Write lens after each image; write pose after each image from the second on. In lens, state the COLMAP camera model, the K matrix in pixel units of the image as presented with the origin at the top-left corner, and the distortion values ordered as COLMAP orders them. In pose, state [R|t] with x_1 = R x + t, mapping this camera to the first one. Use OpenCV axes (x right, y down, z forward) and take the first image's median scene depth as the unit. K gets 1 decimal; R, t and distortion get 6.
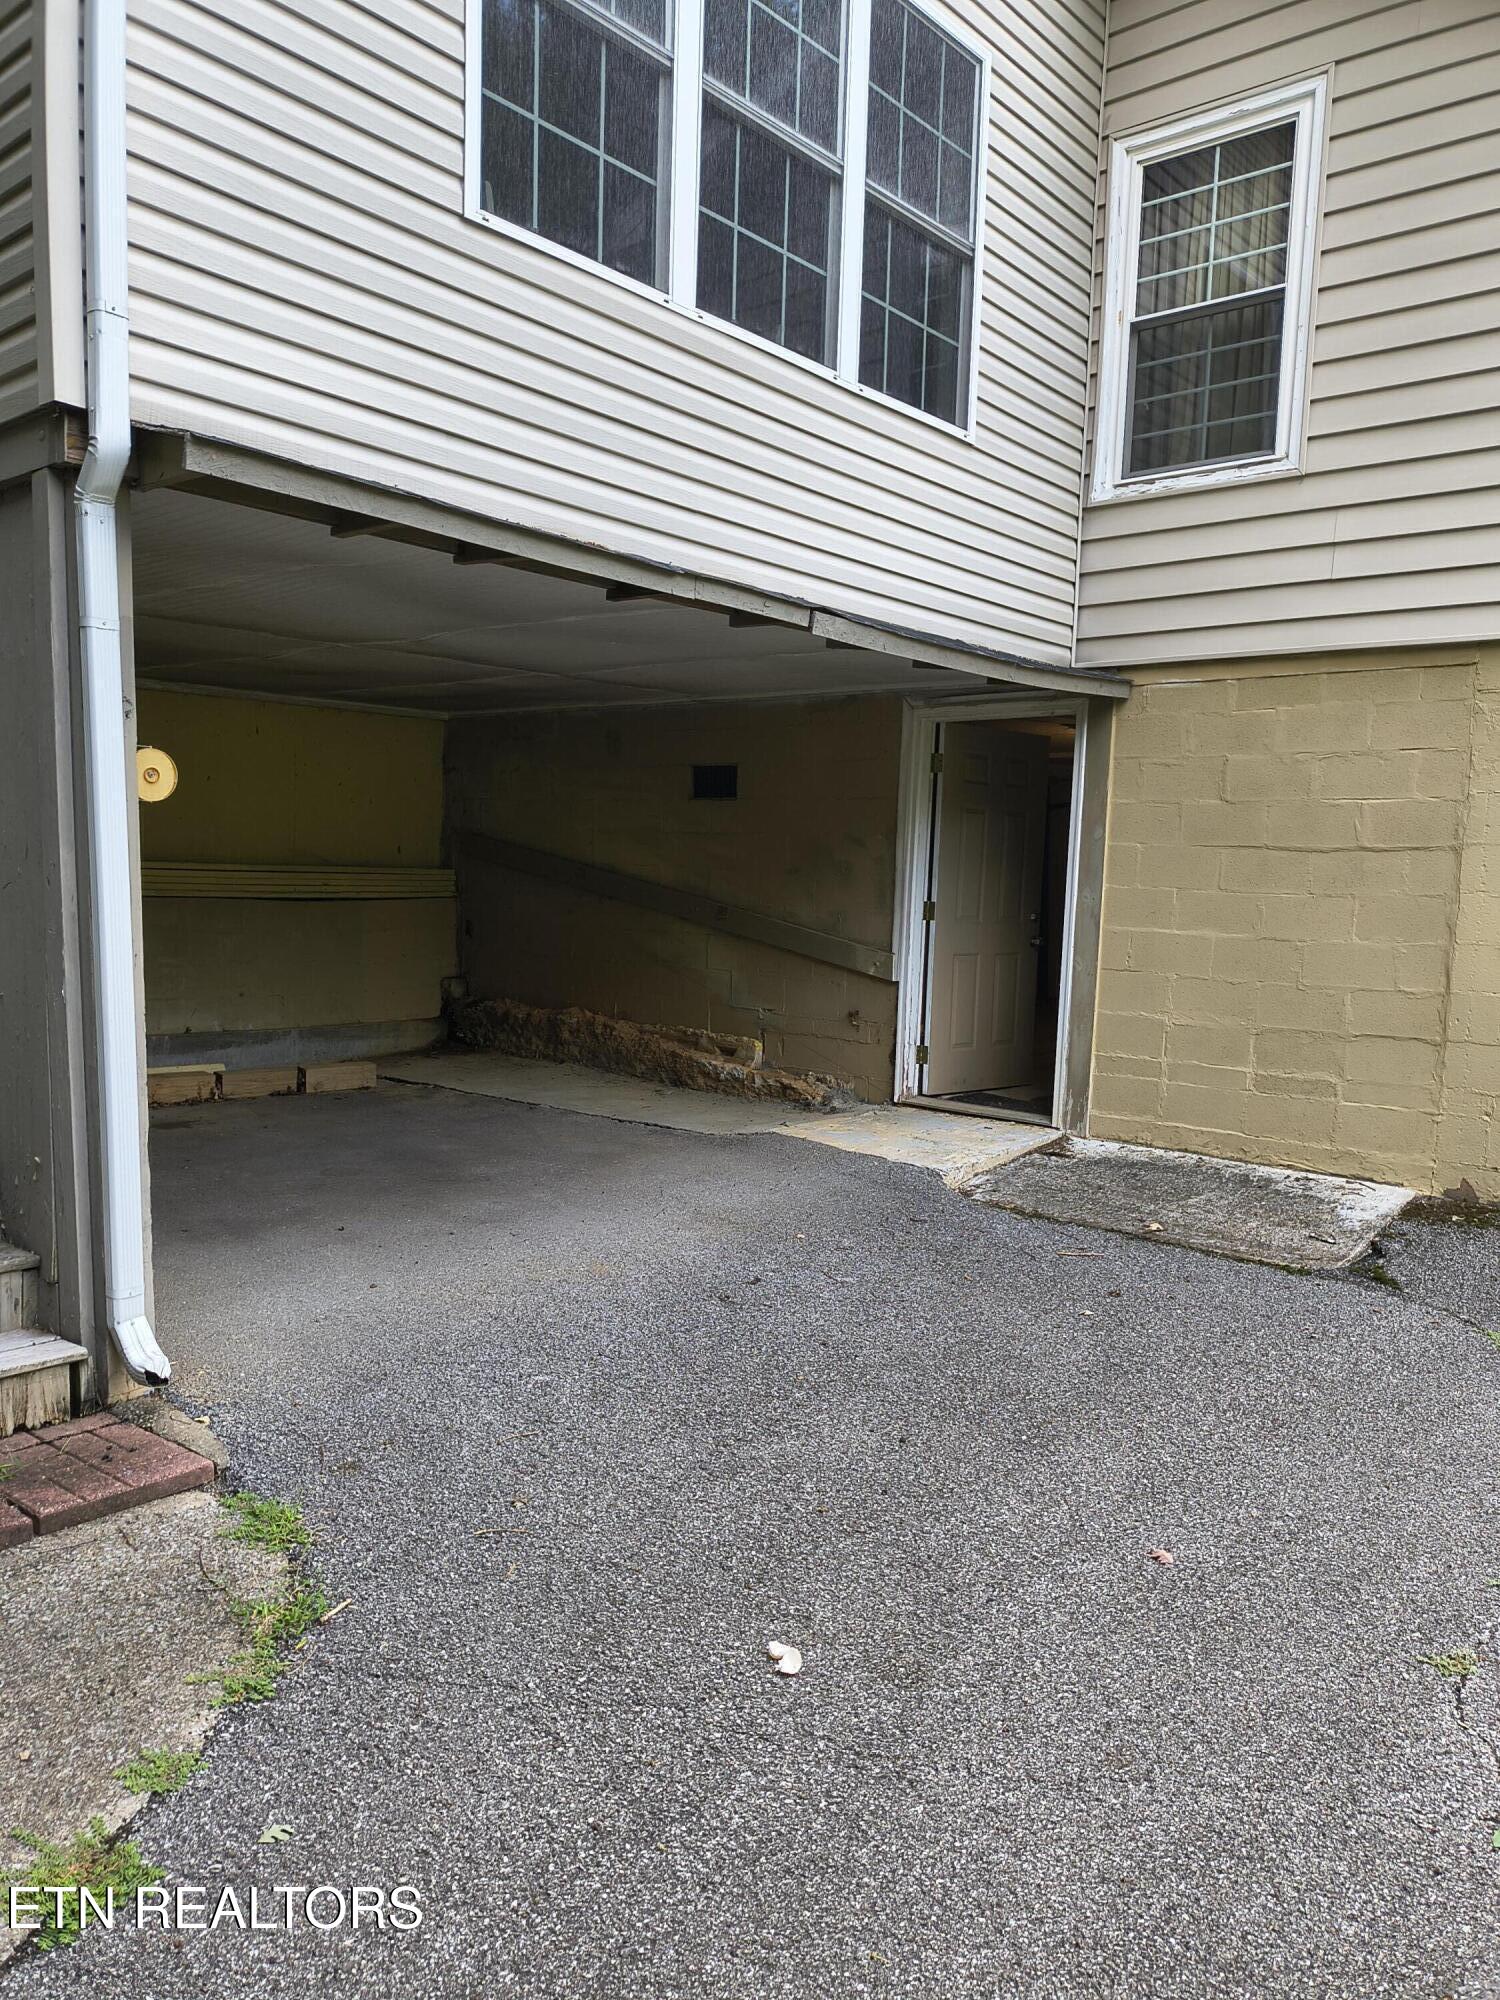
lens RADIAL K [[1454.7, 0, 788.7], [0, 1454.7, 1029.3], [0, 0, 1]] dist [-0.005438, -0.003160]
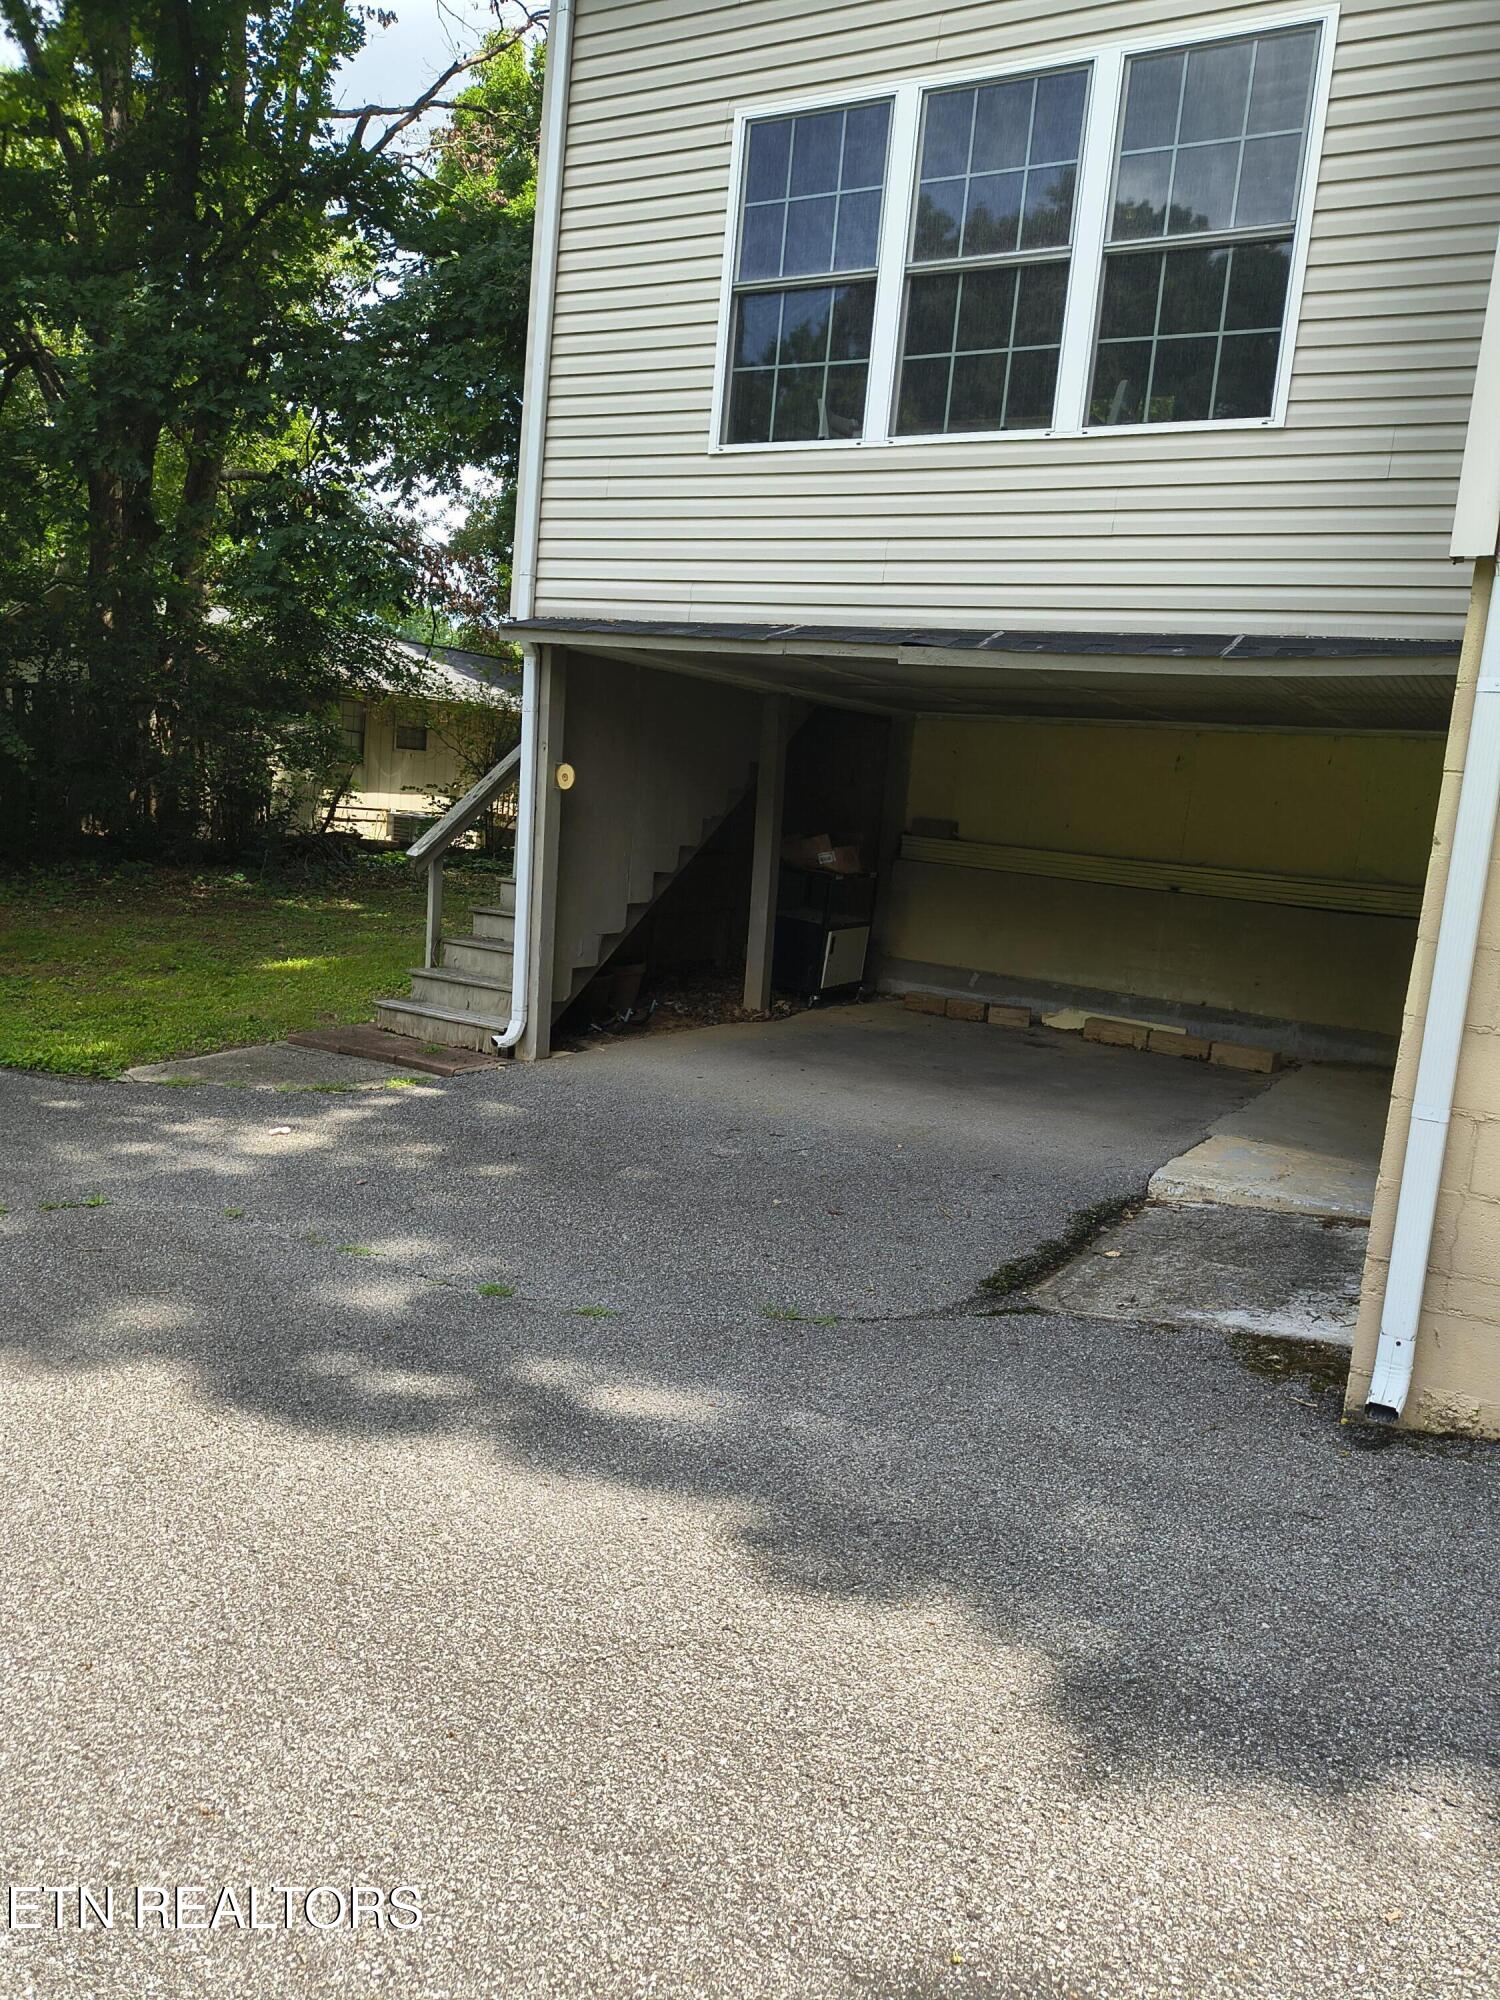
lens RADIAL K [[1475.3, 0, 750.0], [0, 1475.3, 1000.0], [0, 0, 1]] dist [0.000042, 0.003004]
pose [[0.167107, 0.120263, -0.978576, 1.120920], [-0.186881, 0.978404, 0.088329, -0.061573], [0.968065, 0.168117, 0.185973, 0.584498]]
